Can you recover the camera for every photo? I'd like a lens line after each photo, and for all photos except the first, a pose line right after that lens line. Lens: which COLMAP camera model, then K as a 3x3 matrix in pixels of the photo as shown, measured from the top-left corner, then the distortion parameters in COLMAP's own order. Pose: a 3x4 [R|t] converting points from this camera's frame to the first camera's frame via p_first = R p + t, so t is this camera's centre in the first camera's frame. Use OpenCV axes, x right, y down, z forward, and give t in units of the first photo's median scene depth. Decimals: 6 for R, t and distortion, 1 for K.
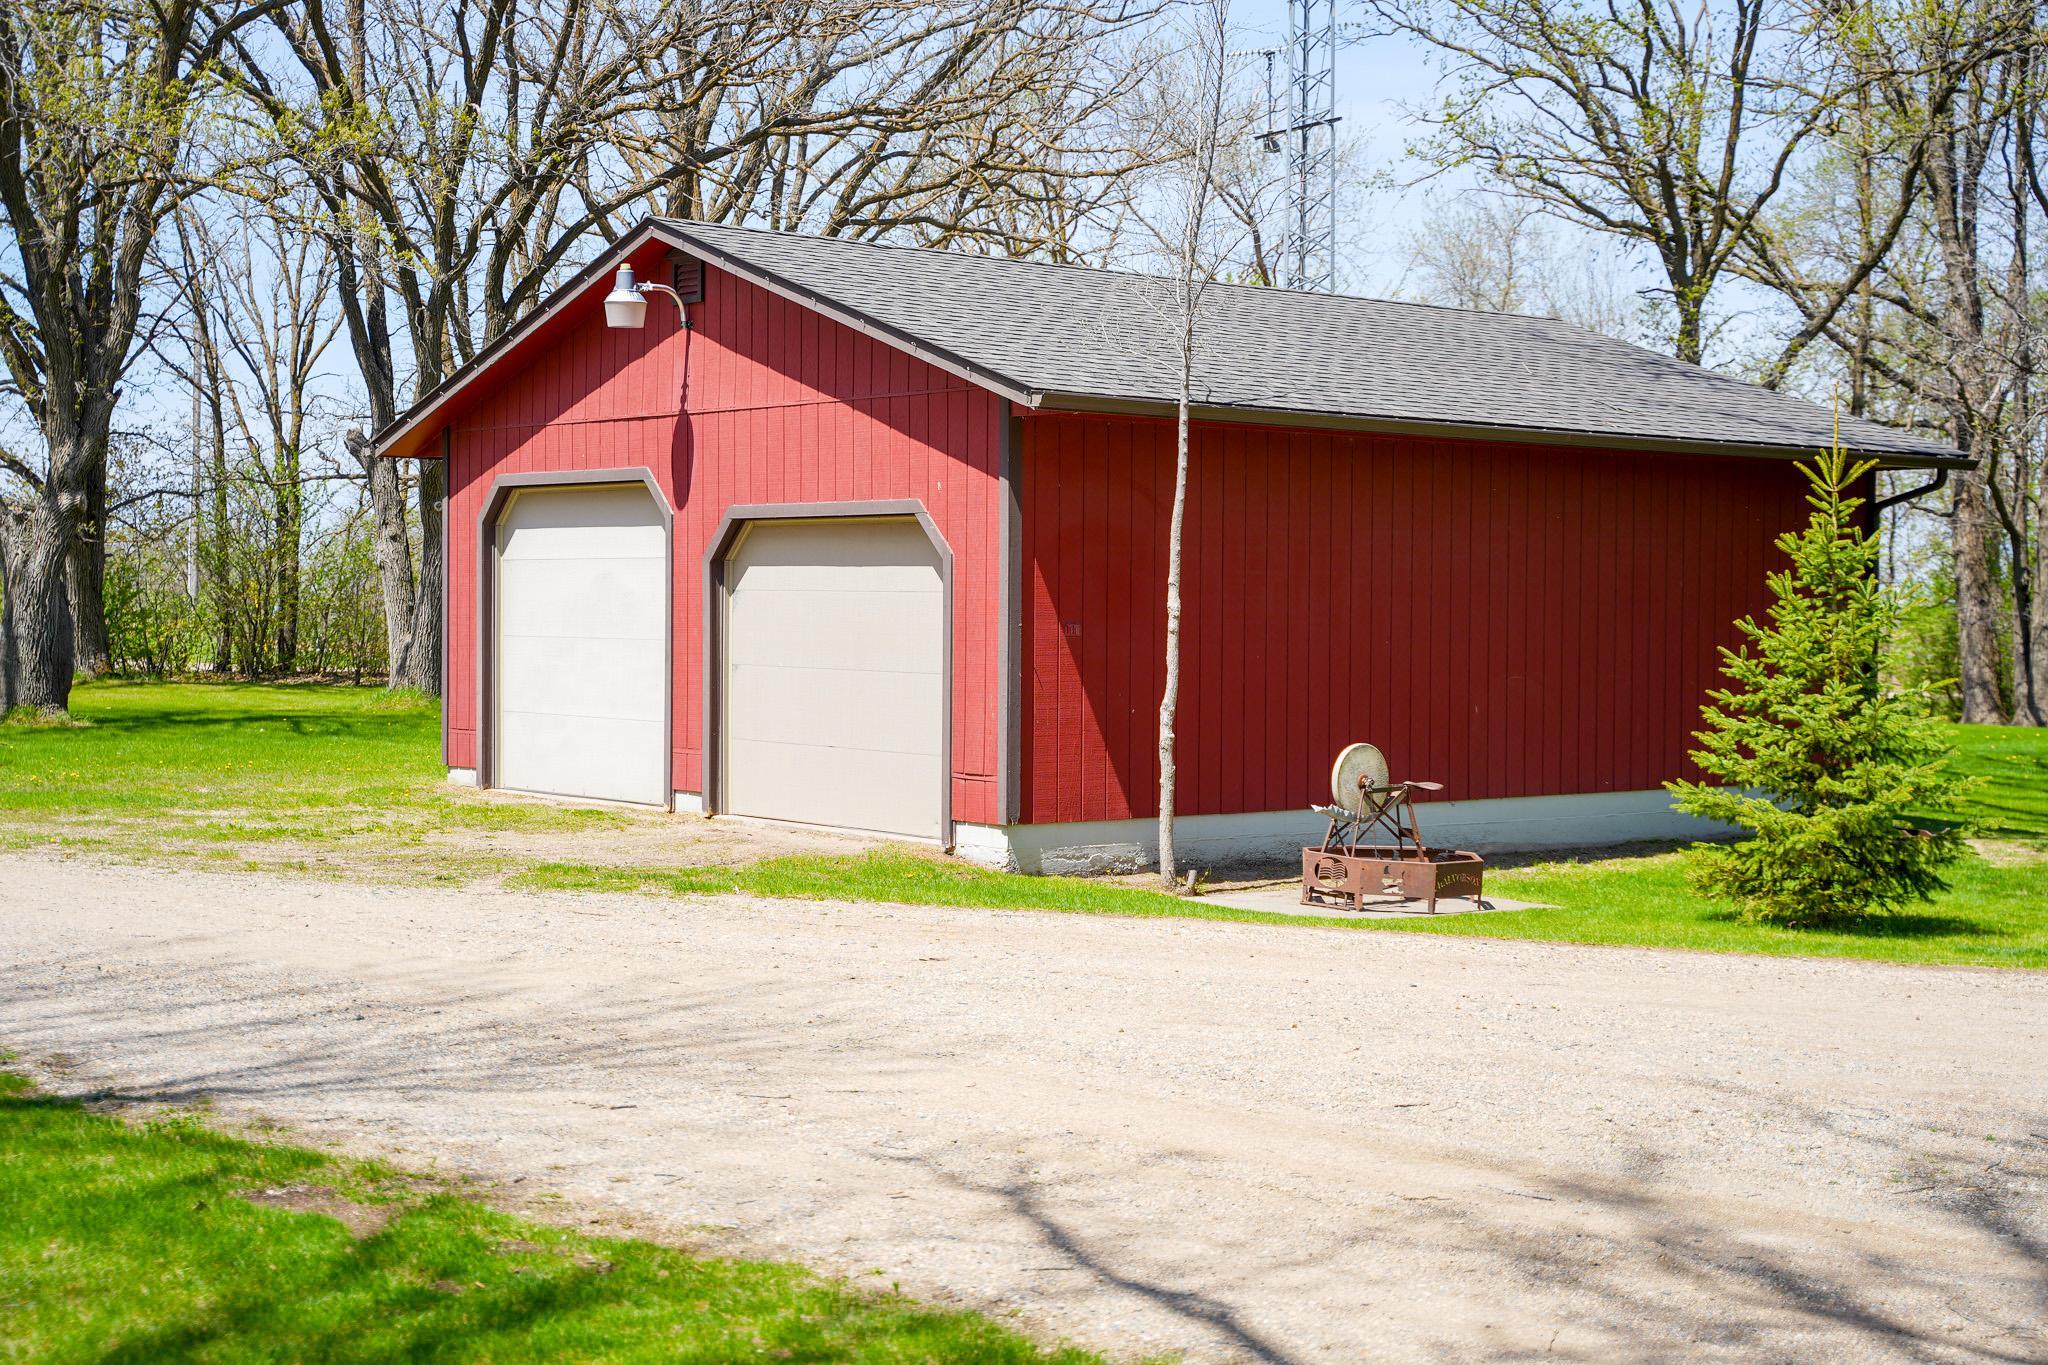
lens RADIAL K [[2805.6, 0, 1024.0], [0, 2805.6, 682.5], [0, 0, 1]] dist [0.162985, -0.002599]
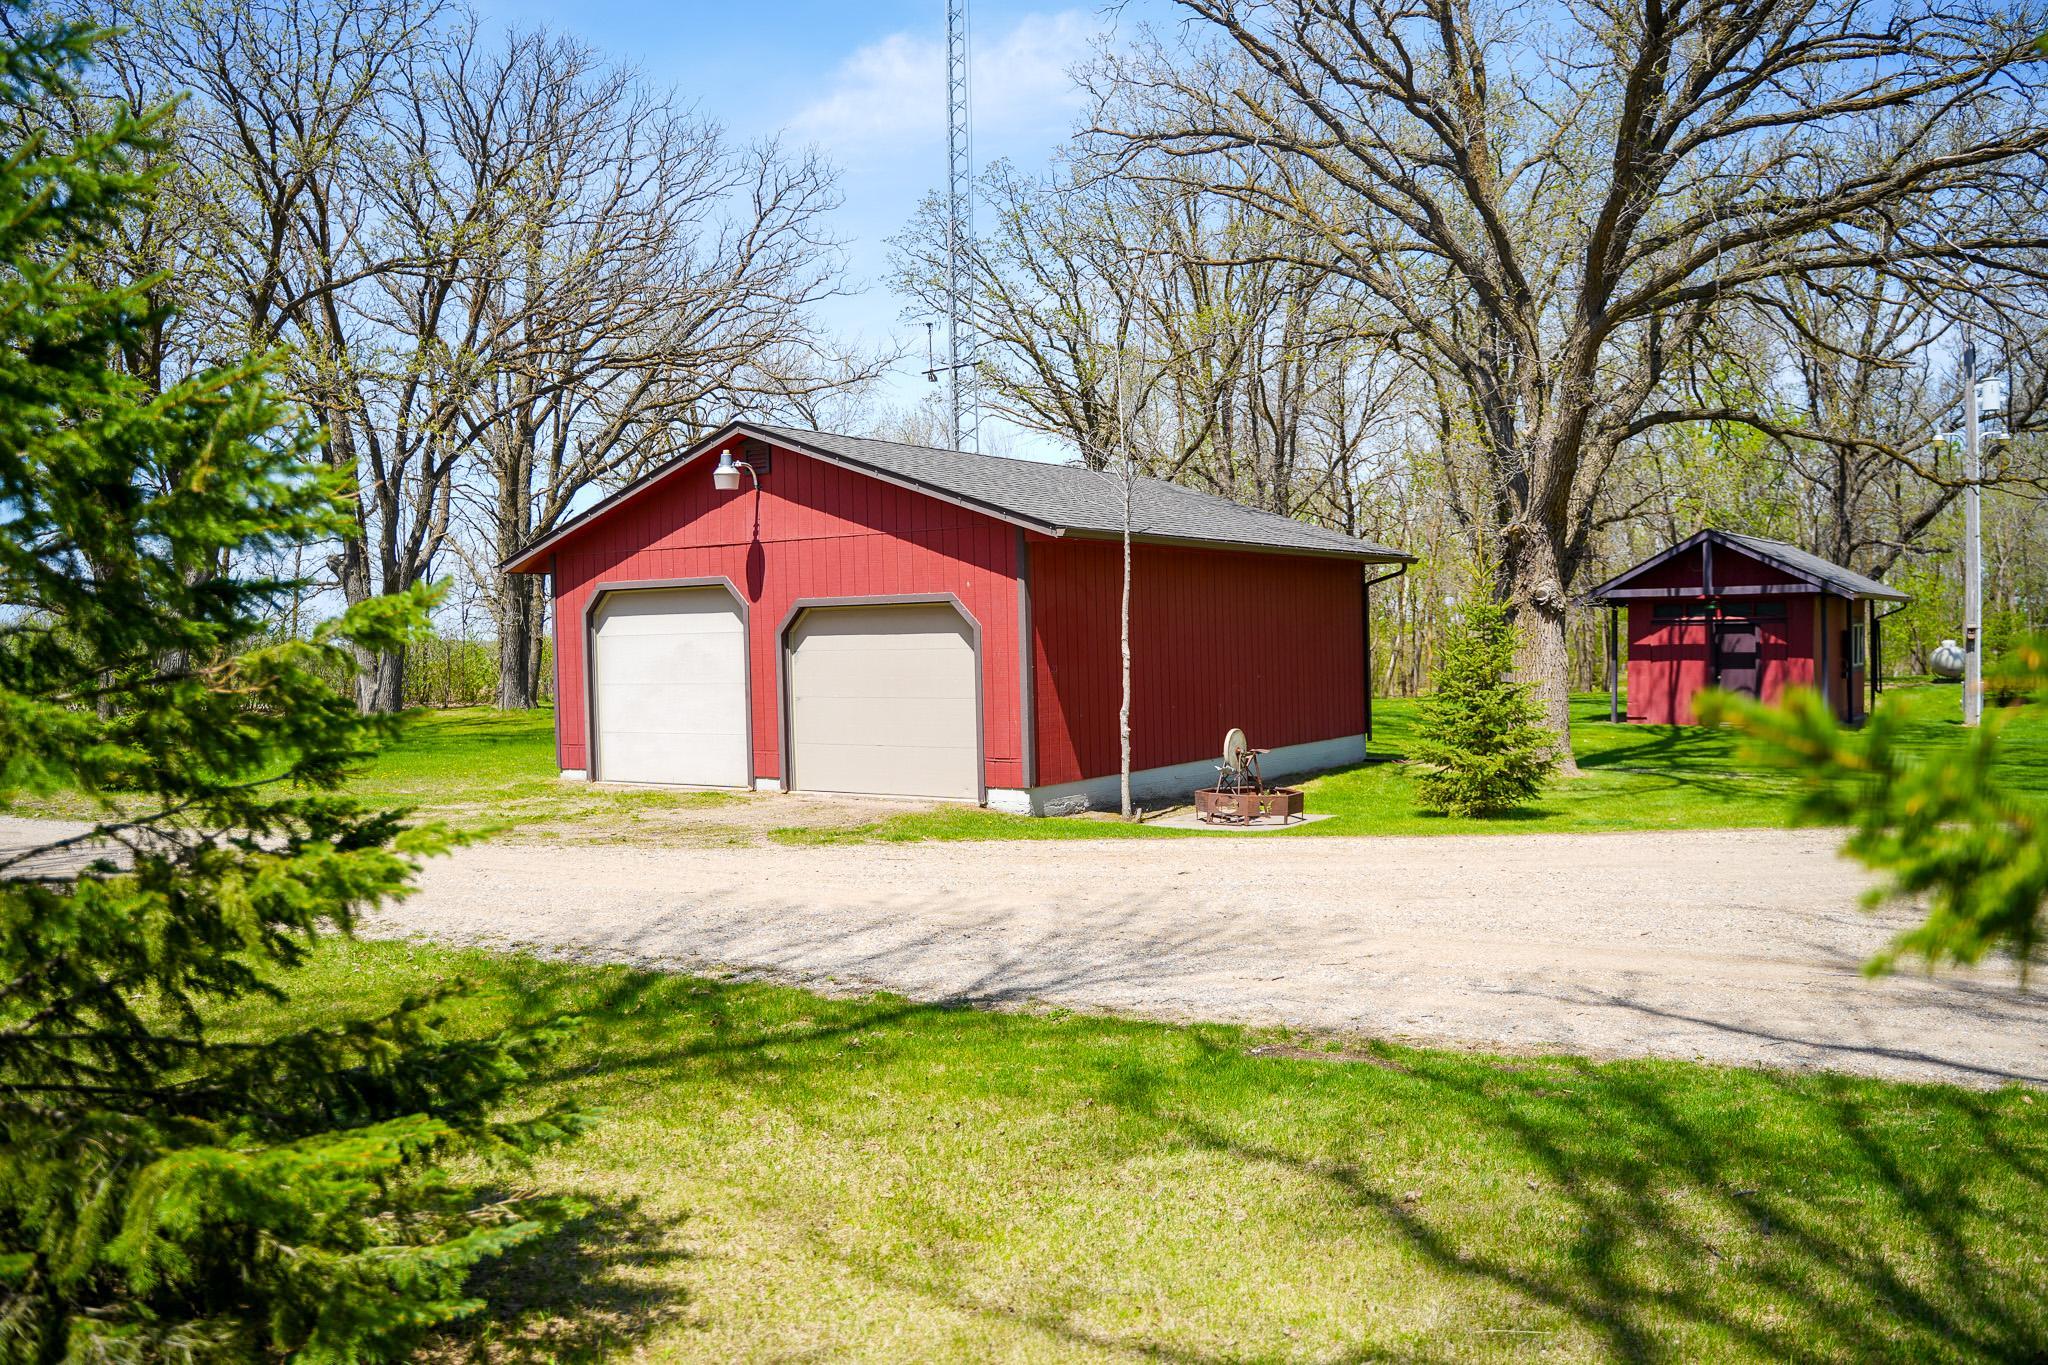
lens RADIAL K [[1638.5, 0, 1024.0], [0, 1638.5, 682.5], [0, 0, 1]] dist [0.001483, 0.003722]
pose [[0.956805, -0.039496, 0.288035, -0.252197], [0.039961, 0.999192, 0.004266, -0.013903], [-0.287971, 0.007428, 0.957610, 0.064597]]
